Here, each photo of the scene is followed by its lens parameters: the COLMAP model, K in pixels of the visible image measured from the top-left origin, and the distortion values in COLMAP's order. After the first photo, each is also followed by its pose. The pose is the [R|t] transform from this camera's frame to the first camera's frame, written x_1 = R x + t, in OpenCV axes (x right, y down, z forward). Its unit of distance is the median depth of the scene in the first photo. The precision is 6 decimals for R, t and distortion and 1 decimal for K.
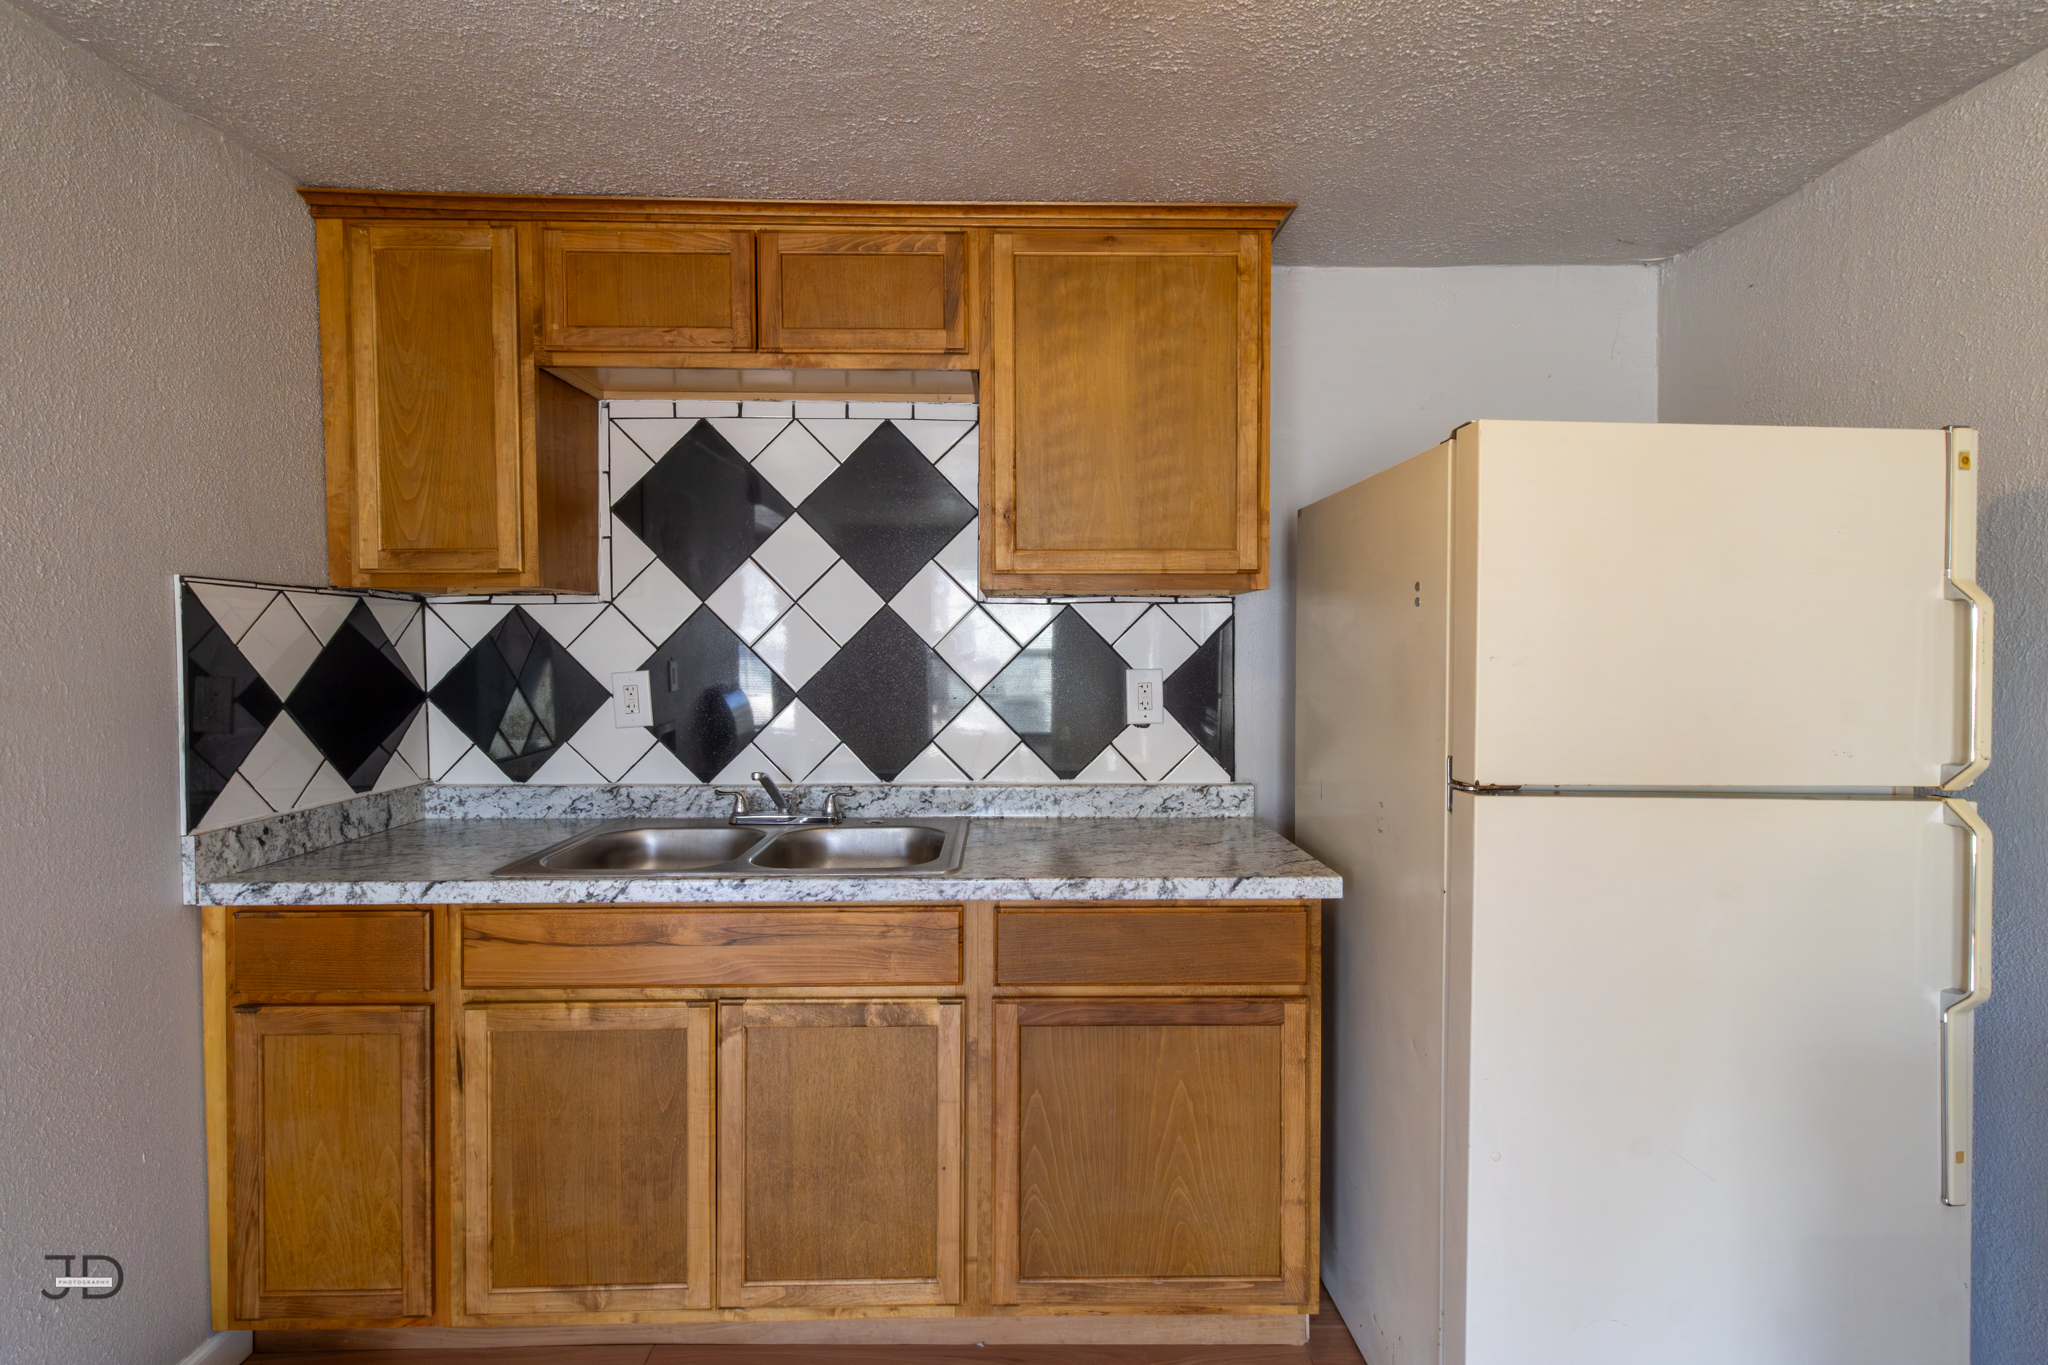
lens RADIAL K [[955.9, 0, 1032.9], [0, 955.9, 660.5], [0, 0, 1]] dist [0.002485, 0.000173]
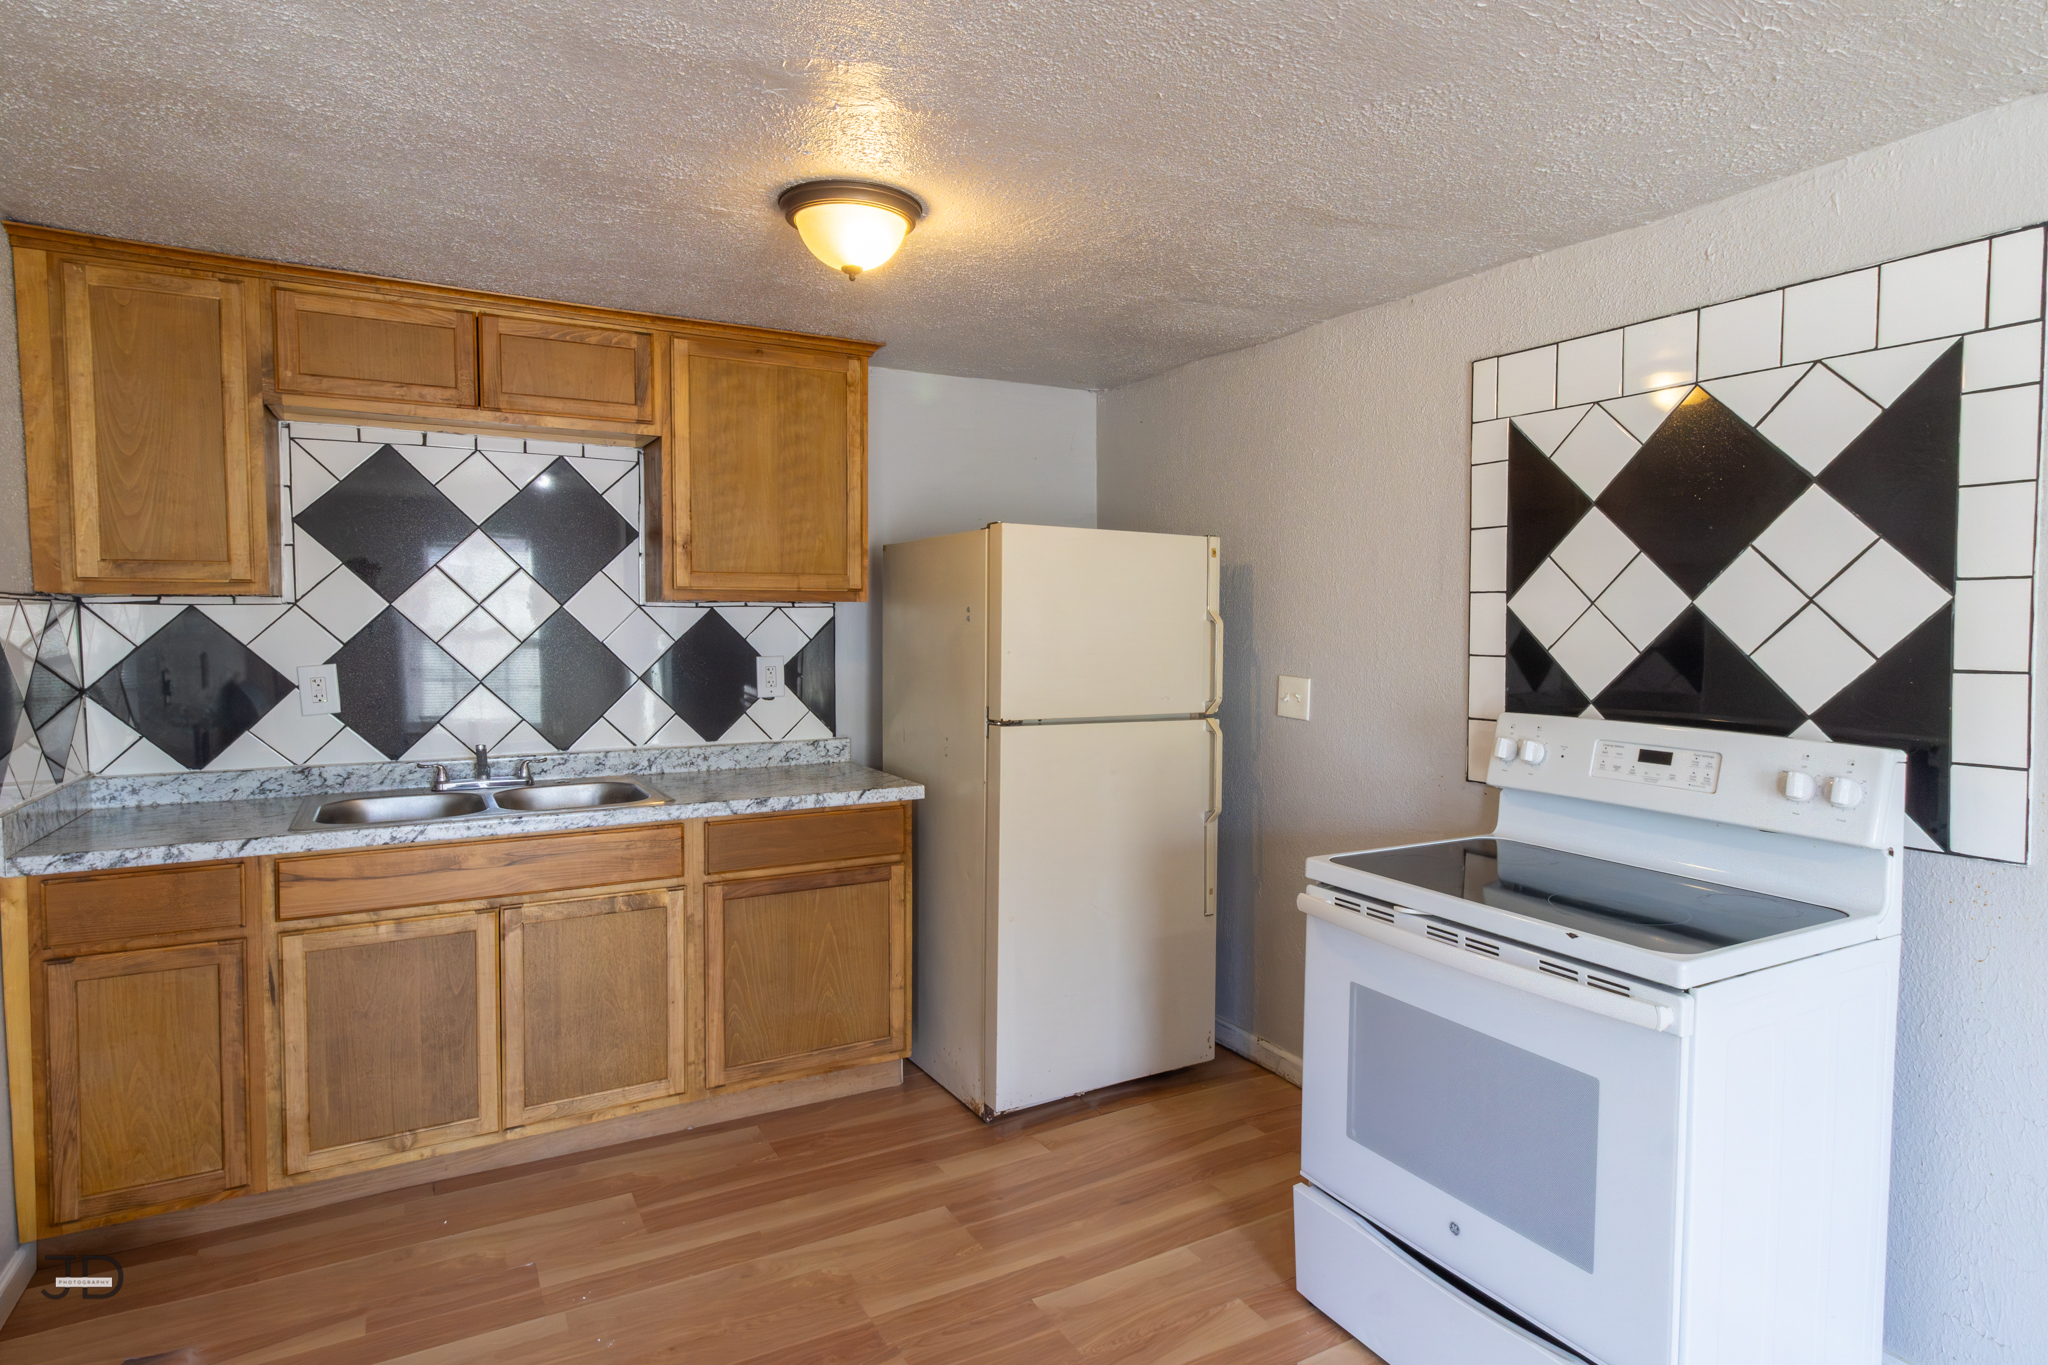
lens RADIAL K [[1088.6, 0, 1027.9], [0, 1088.6, 661.2], [0, 0, 1]] dist [-0.000036, -0.000002]
pose [[0.884058, -0.016751, 0.467077, -0.376307], [0.003376, 0.999560, 0.029457, -0.037690], [-0.467365, -0.024464, 0.883726, -0.702564]]
